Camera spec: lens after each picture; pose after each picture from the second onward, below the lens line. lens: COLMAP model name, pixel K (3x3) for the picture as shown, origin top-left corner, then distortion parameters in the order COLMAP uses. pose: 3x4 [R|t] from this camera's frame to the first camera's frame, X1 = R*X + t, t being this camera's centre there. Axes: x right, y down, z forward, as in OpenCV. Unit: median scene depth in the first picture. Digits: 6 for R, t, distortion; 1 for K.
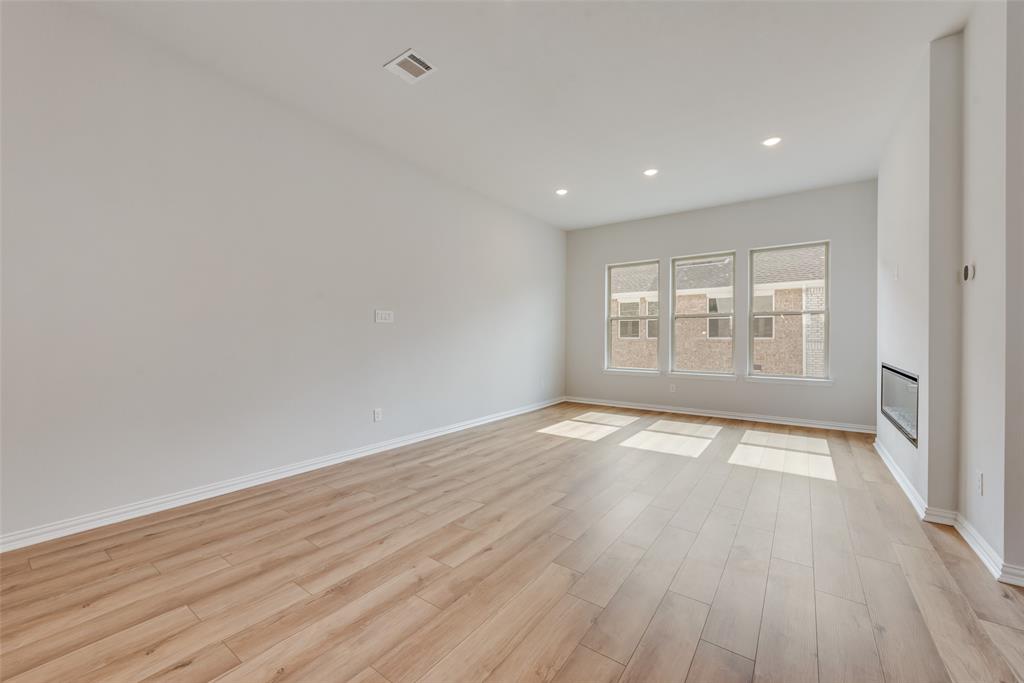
lens RADIAL K [[399.8, 0, 511.1], [0, 399.8, 341.6], [0, 0, 1]] dist [0.011153, -0.003367]
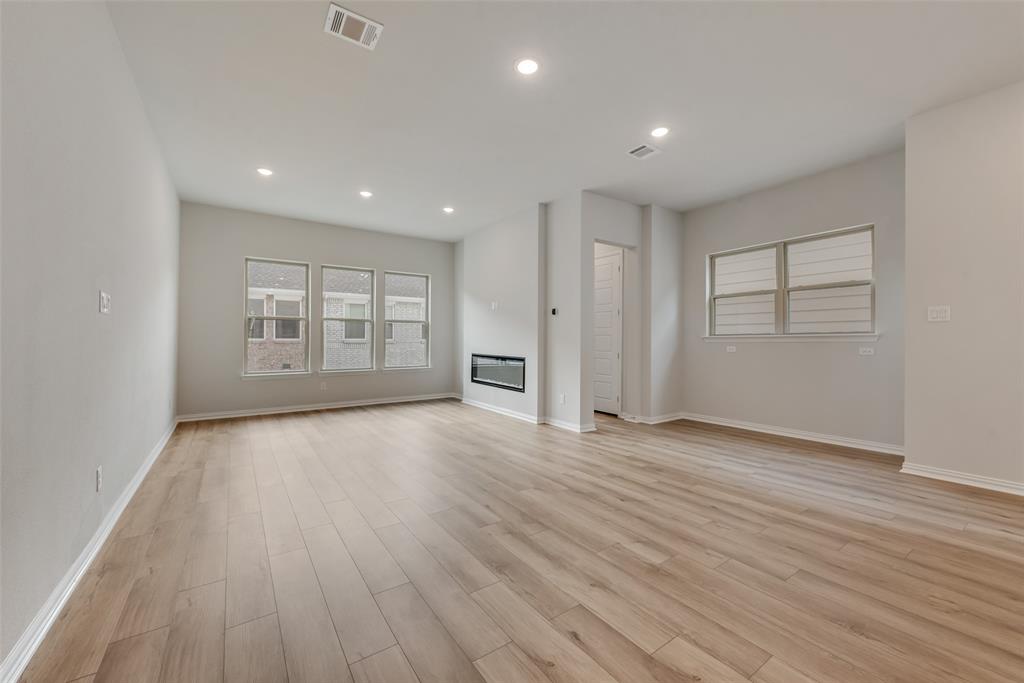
lens RADIAL K [[399.8, 0, 502.6], [0, 399.8, 339.8], [0, 0, 1]] dist [0.011153, -0.003367]
pose [[0.343424, -0.001987, 0.939178, -0.642124], [0.008704, 0.999962, -0.001067, -0.003383], [-0.939140, 0.008541, 0.343428, 0.268465]]
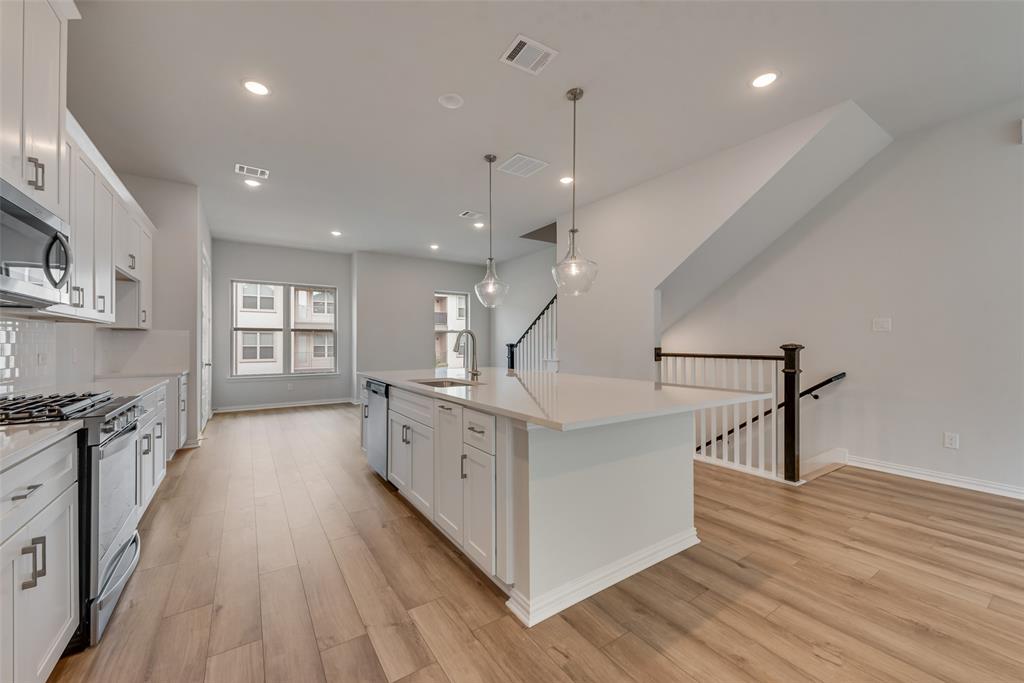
lens RADIAL K [[399.8, 0, 510.0], [0, 399.8, 342.1], [0, 0, 1]] dist [0.011153, -0.003367]
pose [[-0.352389, -0.004704, -0.935842, 0.346953], [-0.009309, 0.999956, -0.001521, -0.009228], [0.935807, 0.008176, -0.352418, -0.155447]]
